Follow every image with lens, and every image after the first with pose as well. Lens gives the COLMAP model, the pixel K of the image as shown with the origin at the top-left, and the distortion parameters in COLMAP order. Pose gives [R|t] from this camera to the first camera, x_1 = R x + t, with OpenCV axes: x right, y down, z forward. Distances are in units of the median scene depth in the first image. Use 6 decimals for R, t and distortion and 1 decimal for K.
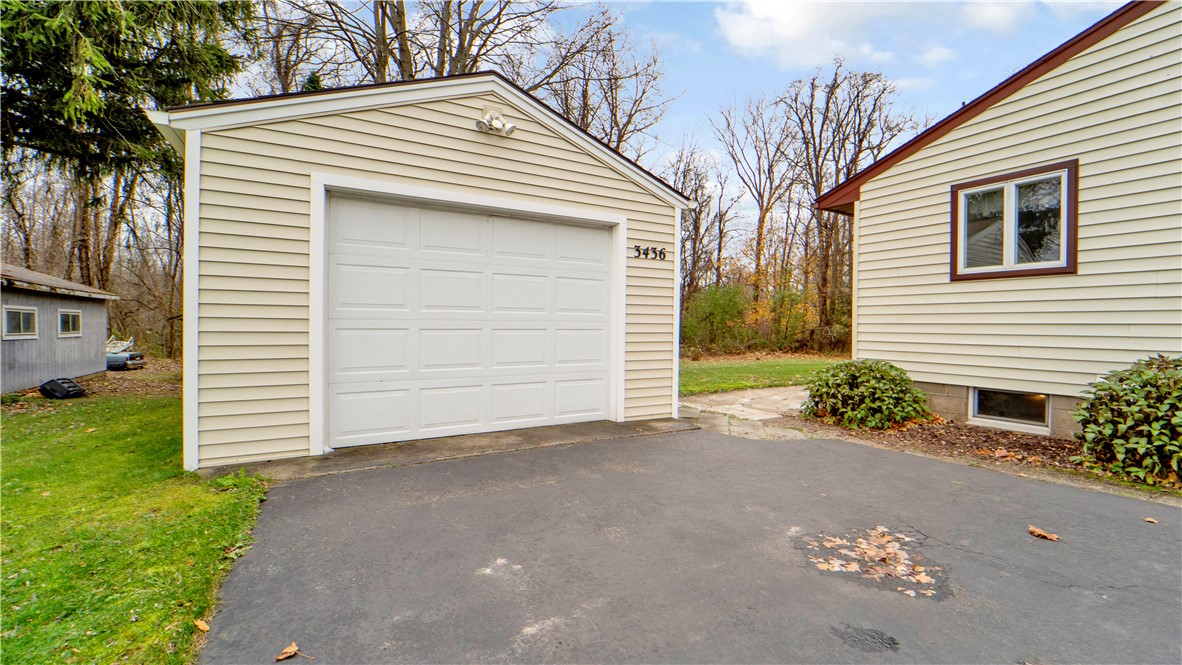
lens RADIAL K [[479.5, 0, 604.5], [0, 479.5, 332.6], [0, 0, 1]] dist [-0.021110, -0.000319]
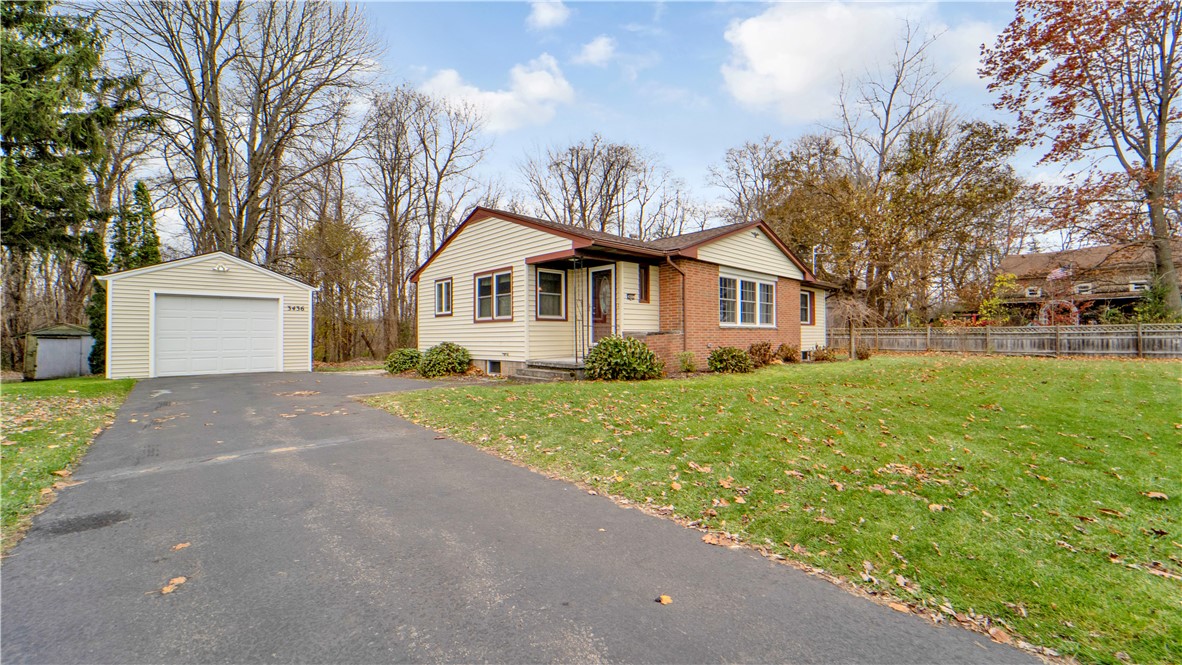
lens RADIAL K [[479.5, 0, 604.5], [0, 479.5, 332.6], [0, 0, 1]] dist [-0.021110, -0.000319]
pose [[0.968981, -0.005969, 0.247063, 1.138906], [0.012091, 0.999656, -0.023271, 0.051292], [-0.246839, 0.025536, 0.968720, -2.046141]]
